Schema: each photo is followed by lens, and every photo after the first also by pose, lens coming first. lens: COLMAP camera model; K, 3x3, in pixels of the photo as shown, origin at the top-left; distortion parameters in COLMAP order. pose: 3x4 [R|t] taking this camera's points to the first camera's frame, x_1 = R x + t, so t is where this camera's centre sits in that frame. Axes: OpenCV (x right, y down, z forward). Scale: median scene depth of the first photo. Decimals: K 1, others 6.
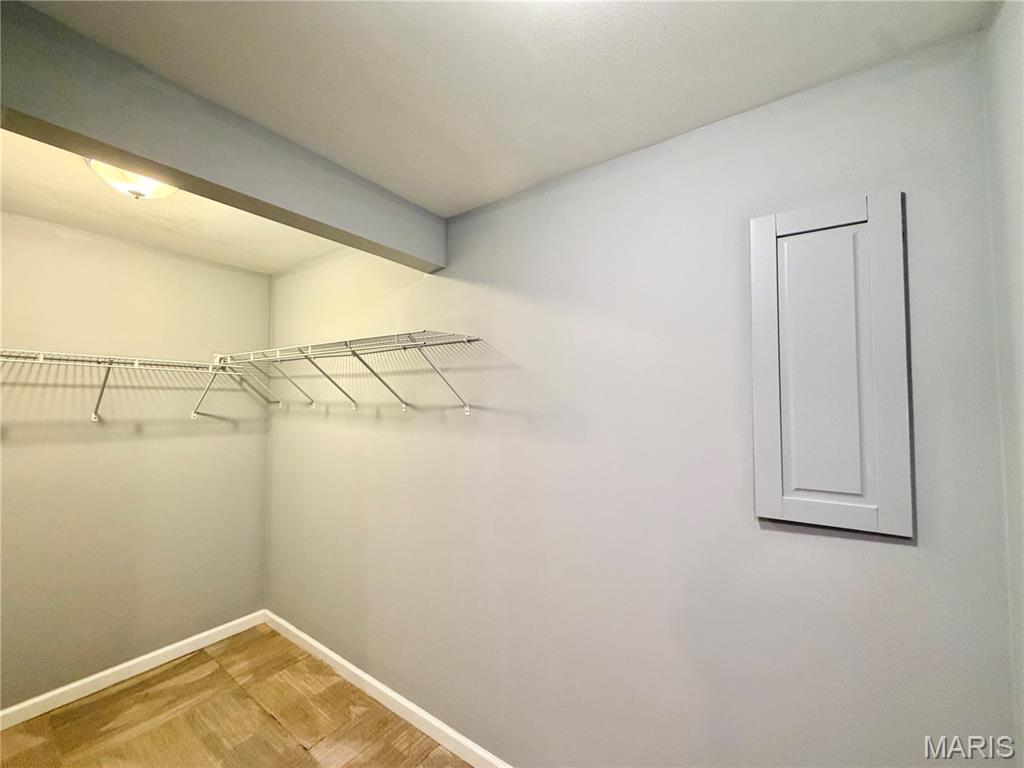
lens RADIAL K [[408.1, 0, 508.7], [0, 408.1, 382.5], [0, 0, 1]] dist [-0.000649, 0.000344]
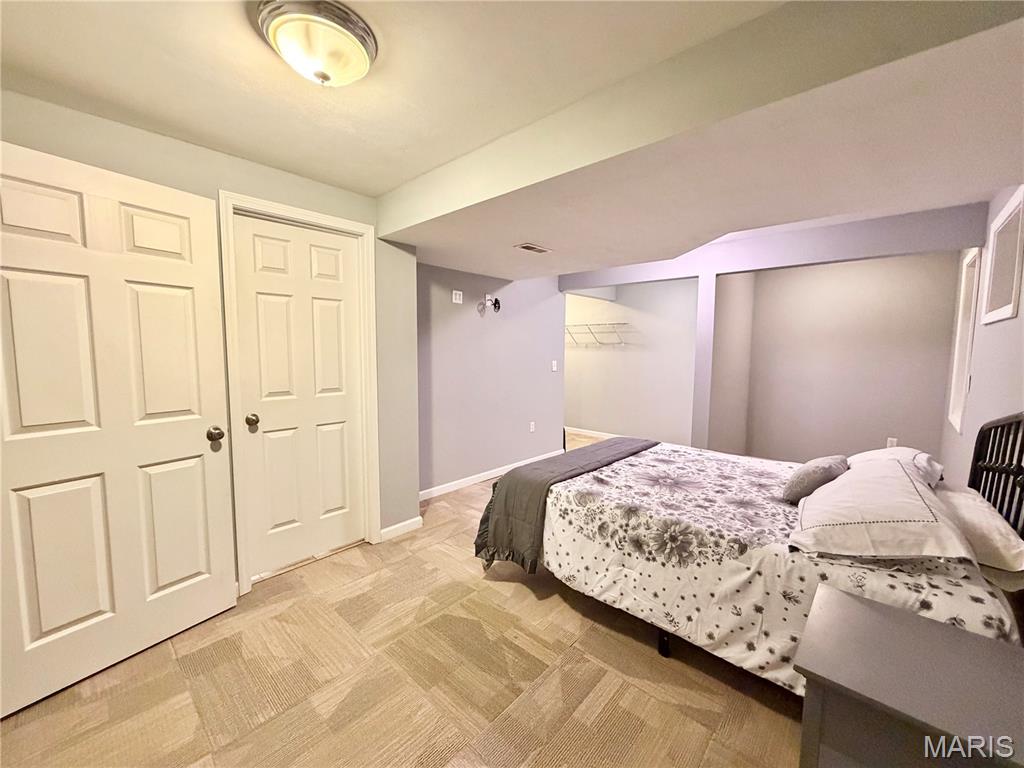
lens RADIAL K [[408.1, 0, 512.1], [0, 408.1, 383.4], [0, 0, 1]] dist [-0.000649, 0.000344]
pose [[0.993680, 0.012050, -0.111601, -0.646327], [0.003058, 0.990946, 0.134229, -0.069807], [0.112208, -0.133722, 0.984646, -2.557080]]
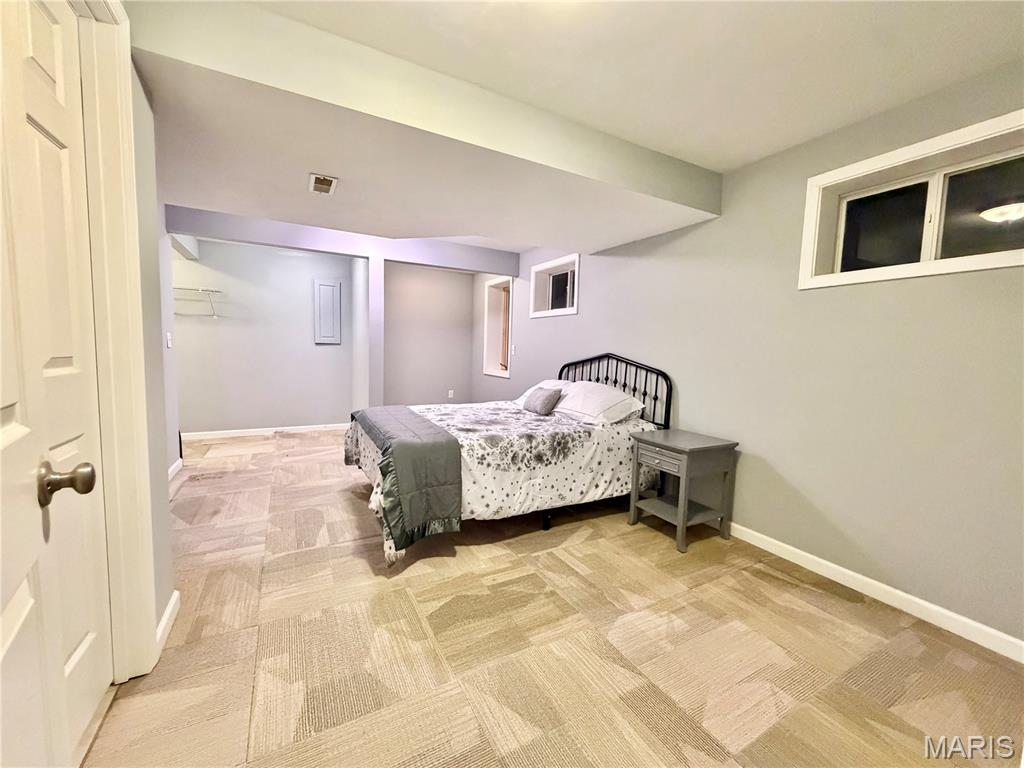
lens RADIAL K [[408.1, 0, 510.6], [0, 408.1, 383.3], [0, 0, 1]] dist [-0.000649, 0.000344]
pose [[0.429210, -0.067280, 0.900695, -1.771516], [-0.070075, 0.991735, 0.107473, 0.077013], [-0.900482, -0.109245, 0.420948, -2.018798]]
